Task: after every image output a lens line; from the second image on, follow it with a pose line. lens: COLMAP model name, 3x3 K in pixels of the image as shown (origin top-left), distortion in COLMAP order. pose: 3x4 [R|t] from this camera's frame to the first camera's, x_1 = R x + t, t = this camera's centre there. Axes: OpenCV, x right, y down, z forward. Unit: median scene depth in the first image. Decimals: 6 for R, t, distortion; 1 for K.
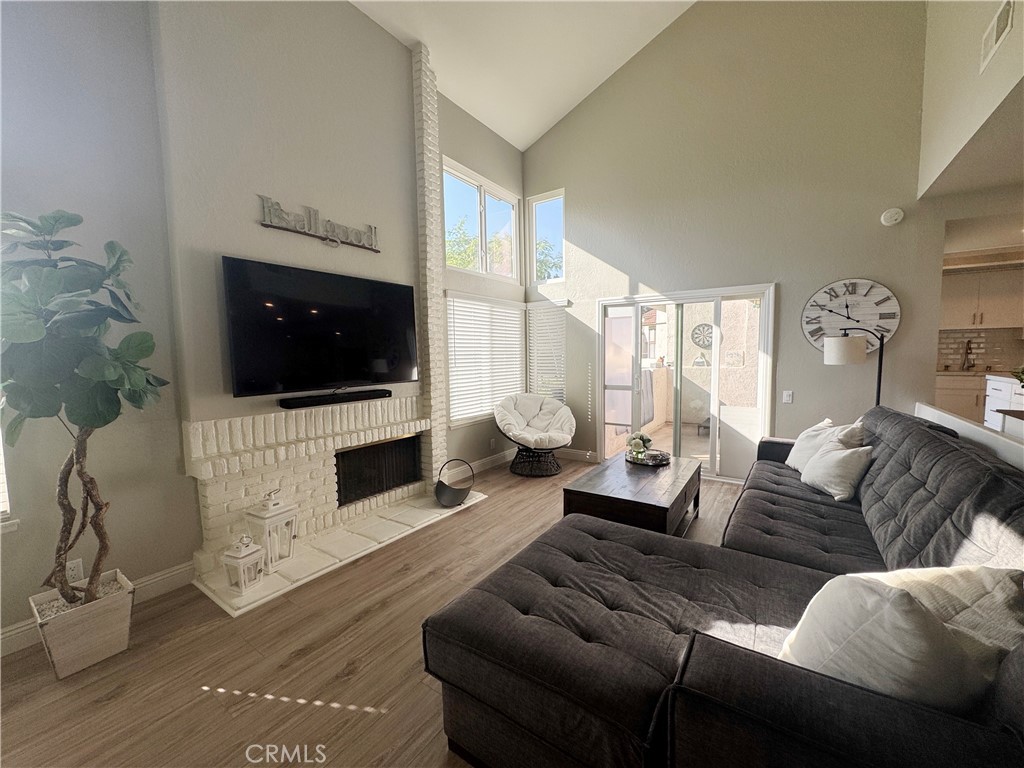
lens RADIAL K [[407.7, 0, 509.9], [0, 407.7, 383.3], [0, 0, 1]] dist [-0.007729, 0.000016]
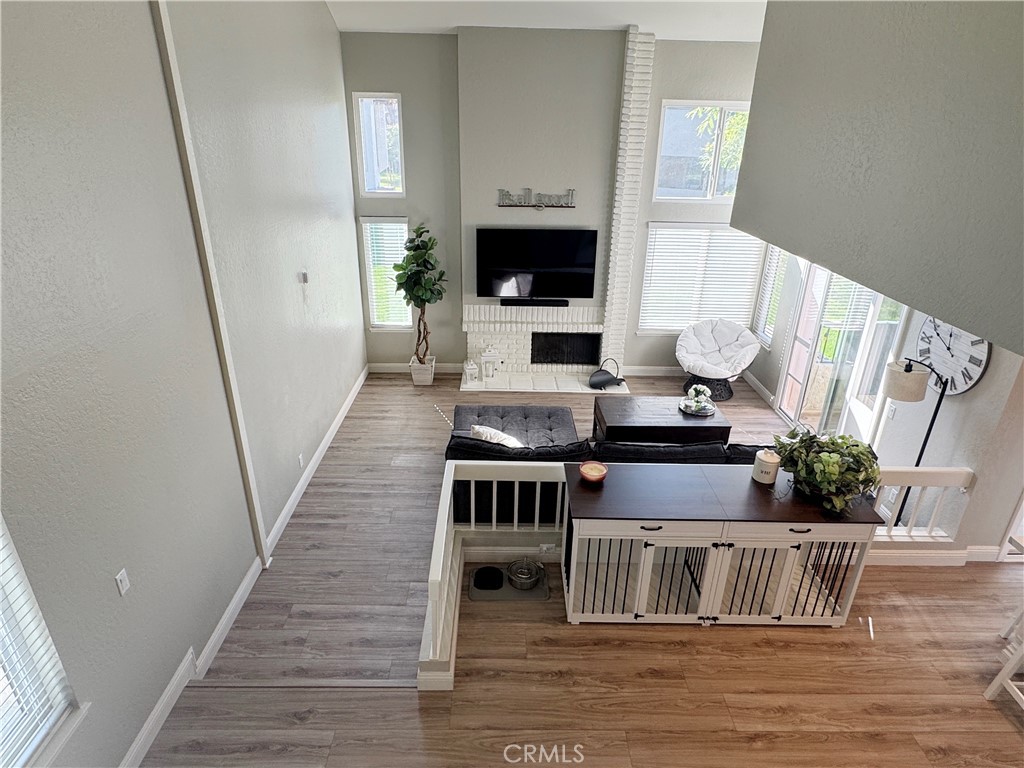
lens RADIAL K [[586.8, 0, 507.6], [0, 586.8, 385.3], [0, 0, 1]] dist [-0.005704, 0.001491]
pose [[0.573498, 0.349475, -0.740923, 1.293556], [-0.082864, 0.924548, 0.371947, -0.487646], [0.815005, -0.151915, 0.559185, -0.452239]]
